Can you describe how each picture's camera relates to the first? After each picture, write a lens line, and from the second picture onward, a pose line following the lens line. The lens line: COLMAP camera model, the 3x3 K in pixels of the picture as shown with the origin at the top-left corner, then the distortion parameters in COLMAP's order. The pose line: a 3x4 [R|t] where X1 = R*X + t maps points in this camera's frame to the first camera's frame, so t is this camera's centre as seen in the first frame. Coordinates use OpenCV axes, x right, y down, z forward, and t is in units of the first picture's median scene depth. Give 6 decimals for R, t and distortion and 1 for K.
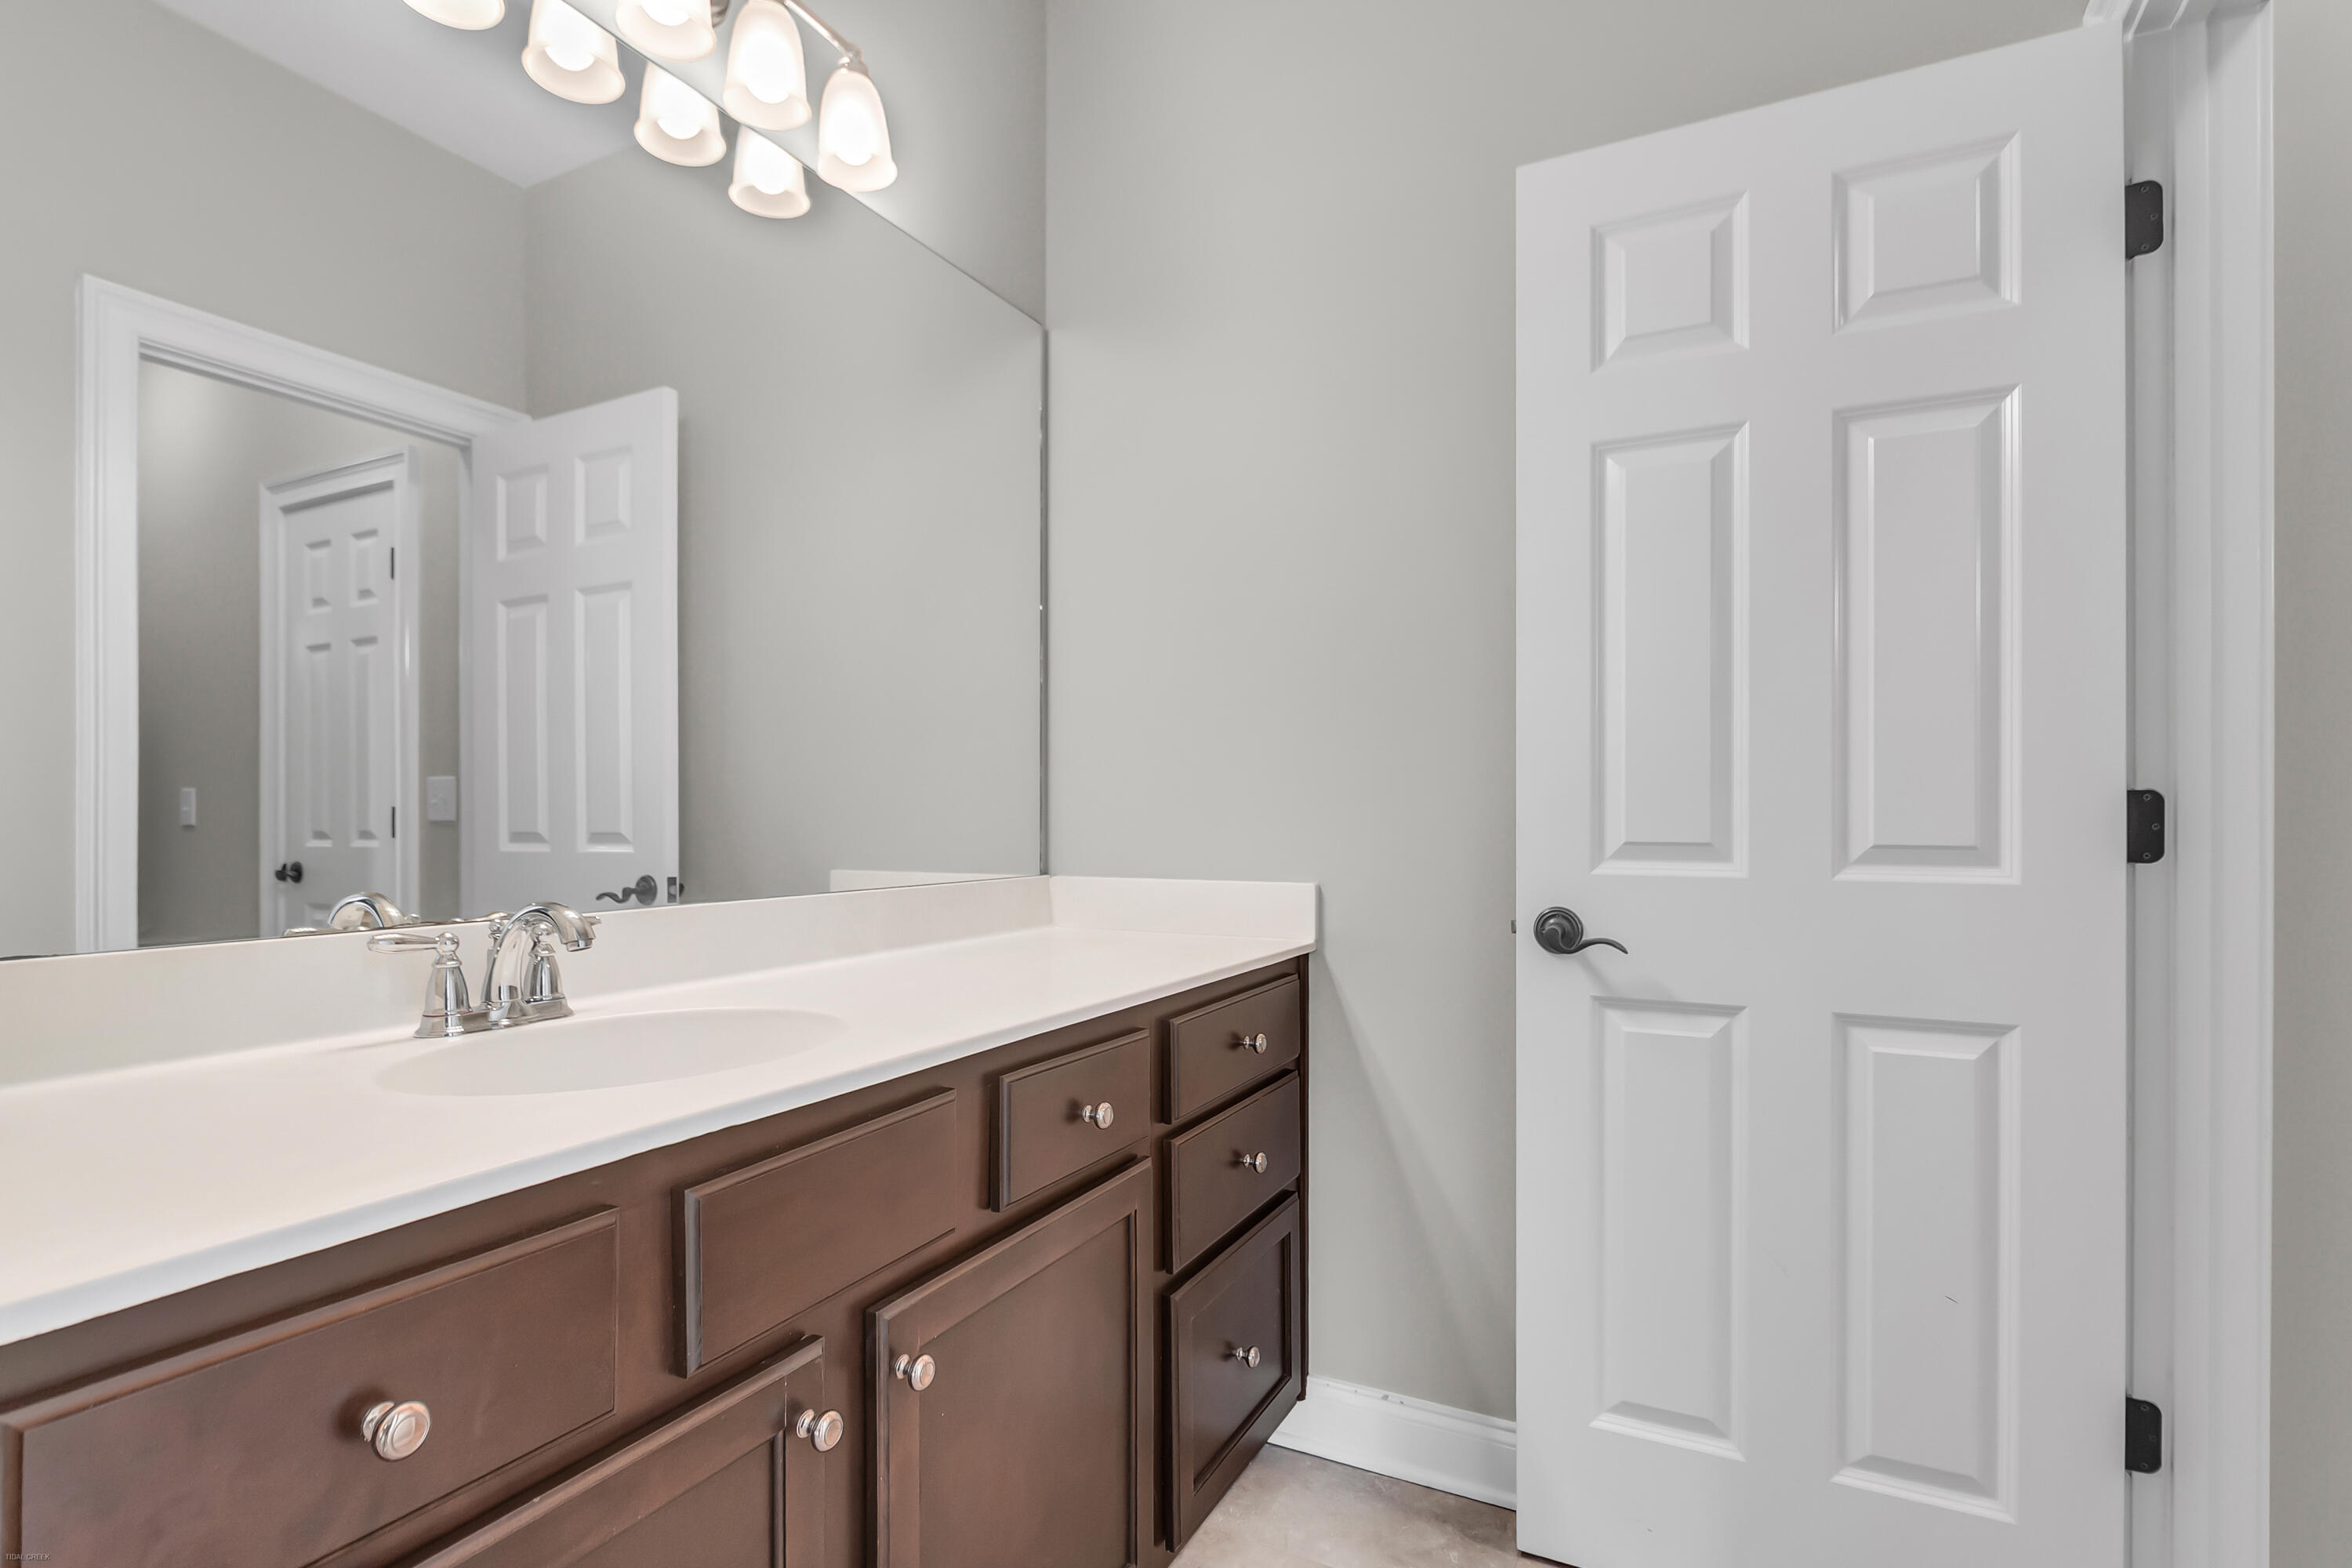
lens RADIAL K [[1119.5, 0, 1179.8], [0, 1119.5, 817.6], [0, 0, 1]] dist [-0.000425, -0.000025]
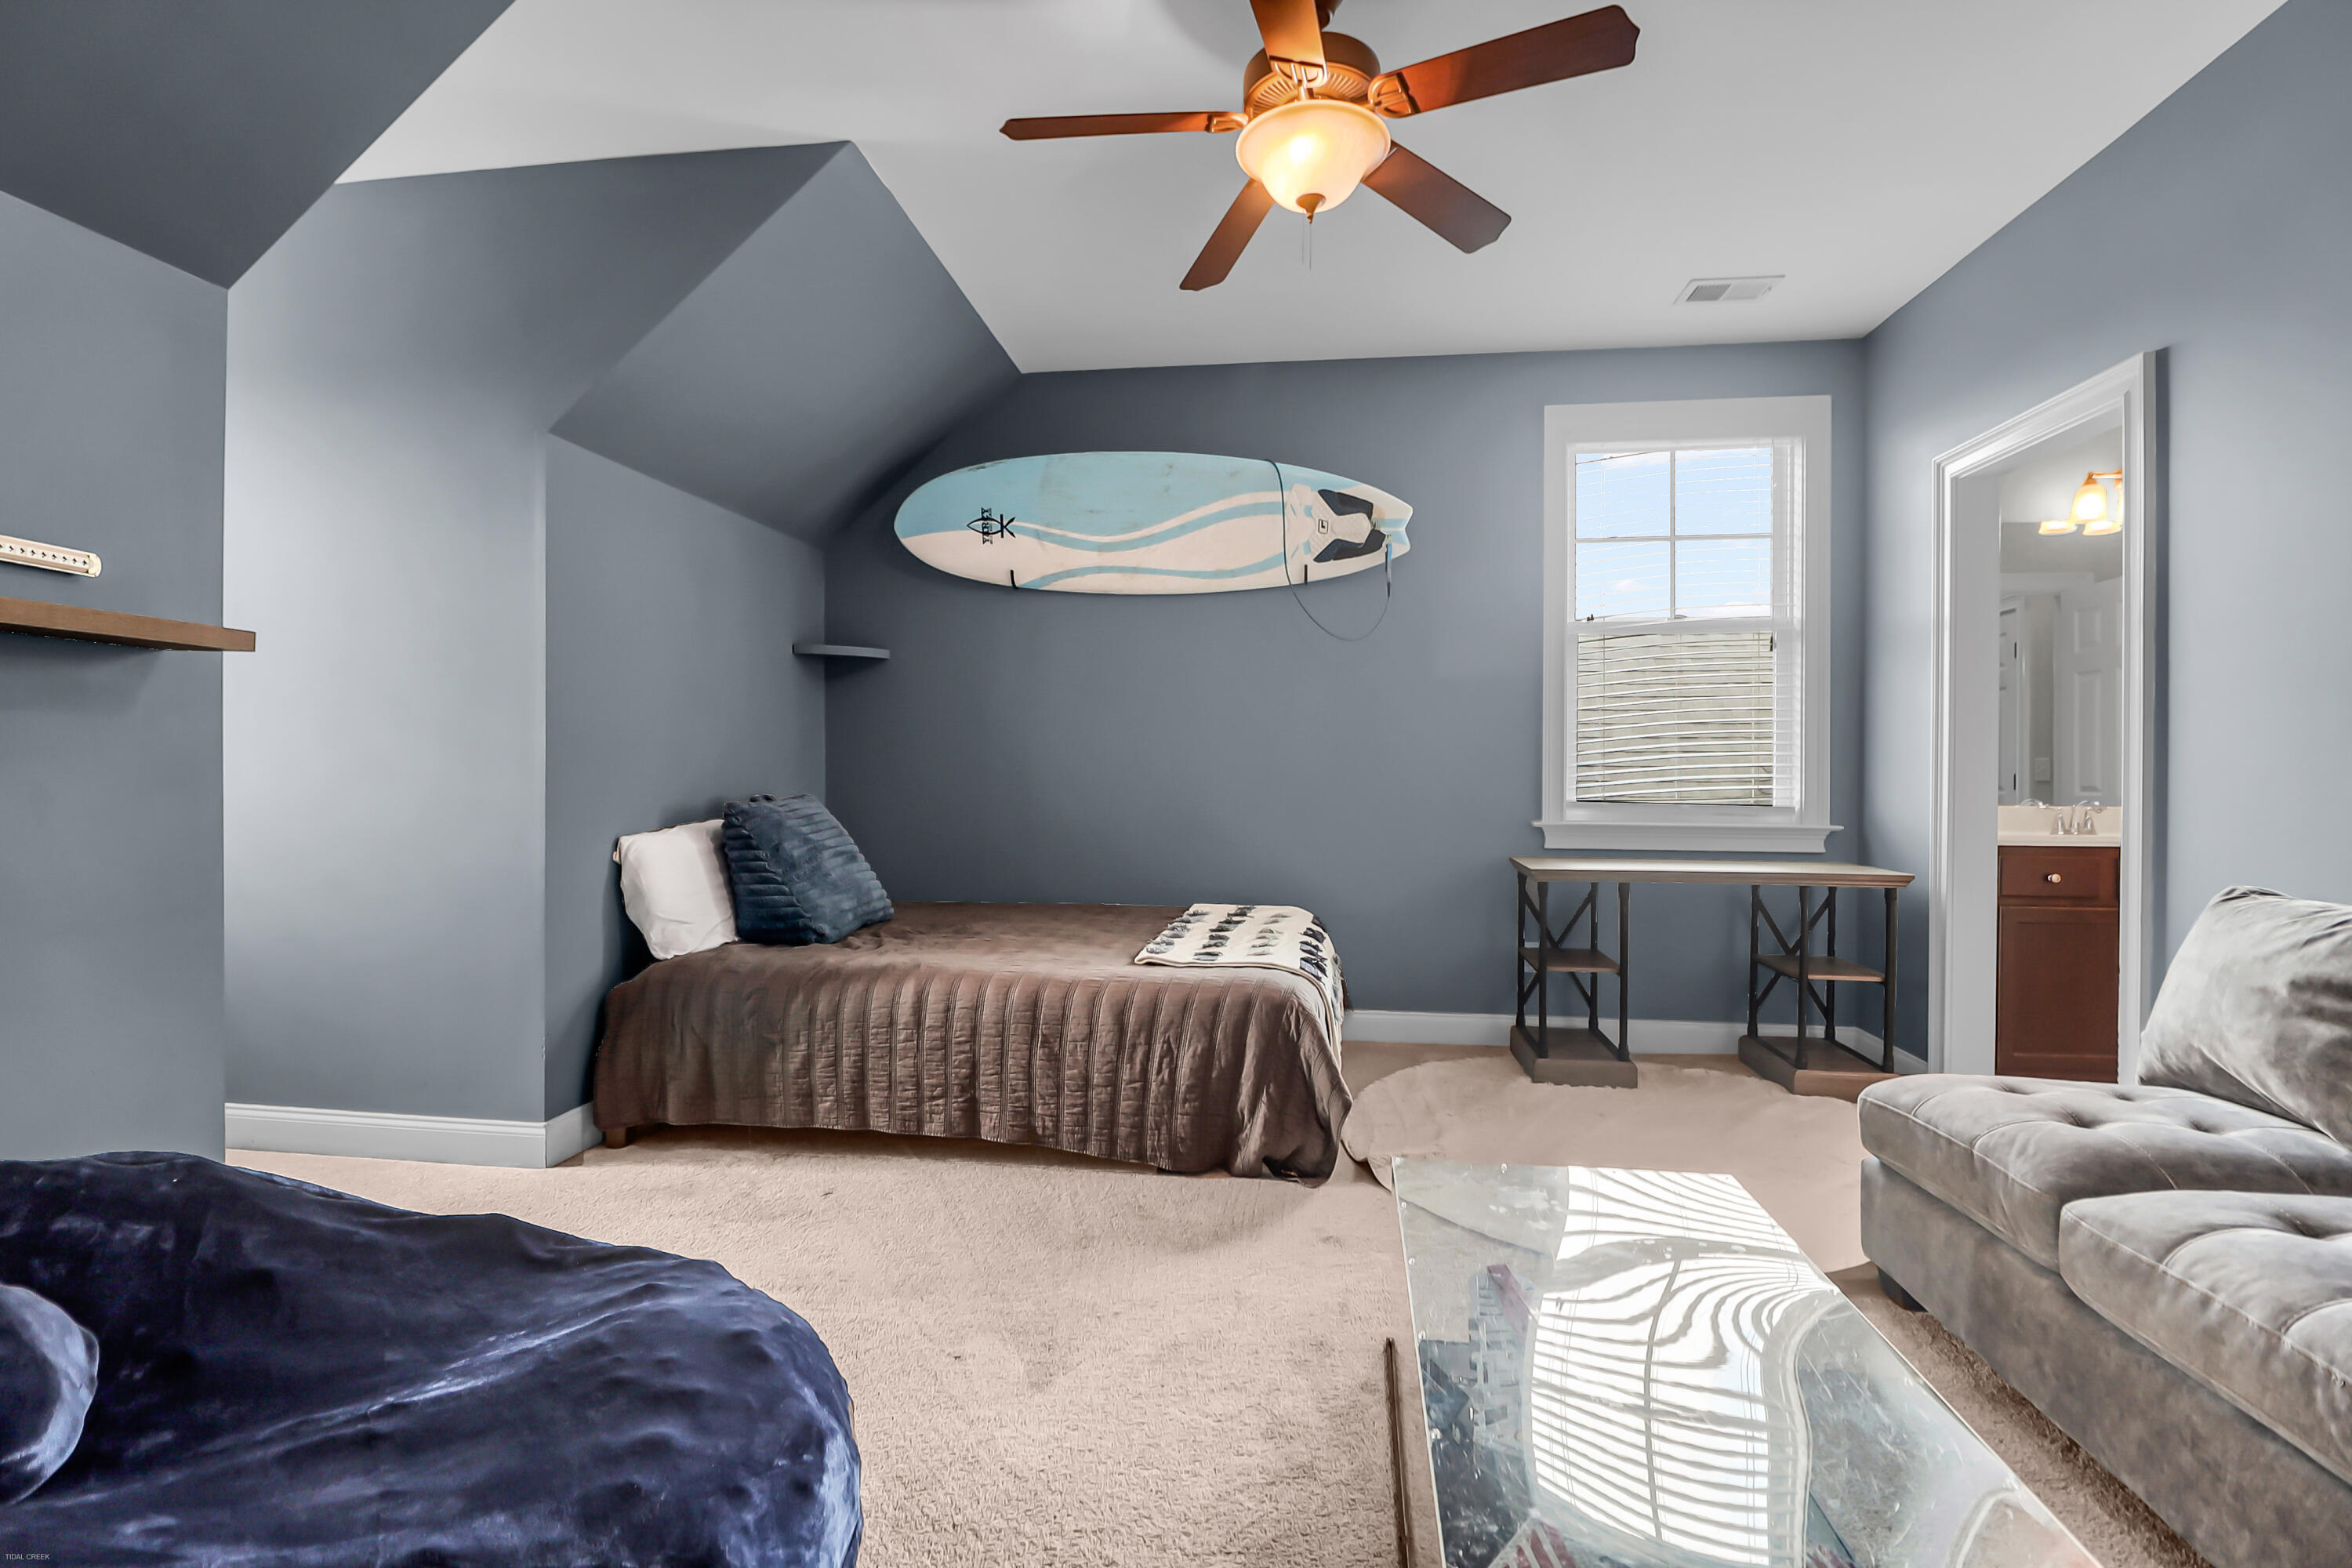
lens RADIAL K [[1085.0, 0, 1176.0], [0, 1085.0, 784.0], [0, 0, 1]] dist [-0.000738, -0.000106]
pose [[0.328145, 0.006919, -0.944602, 0.745415], [-0.005950, 0.999968, 0.005257, 0.010994], [0.944609, 0.003896, 0.328175, -1.233082]]
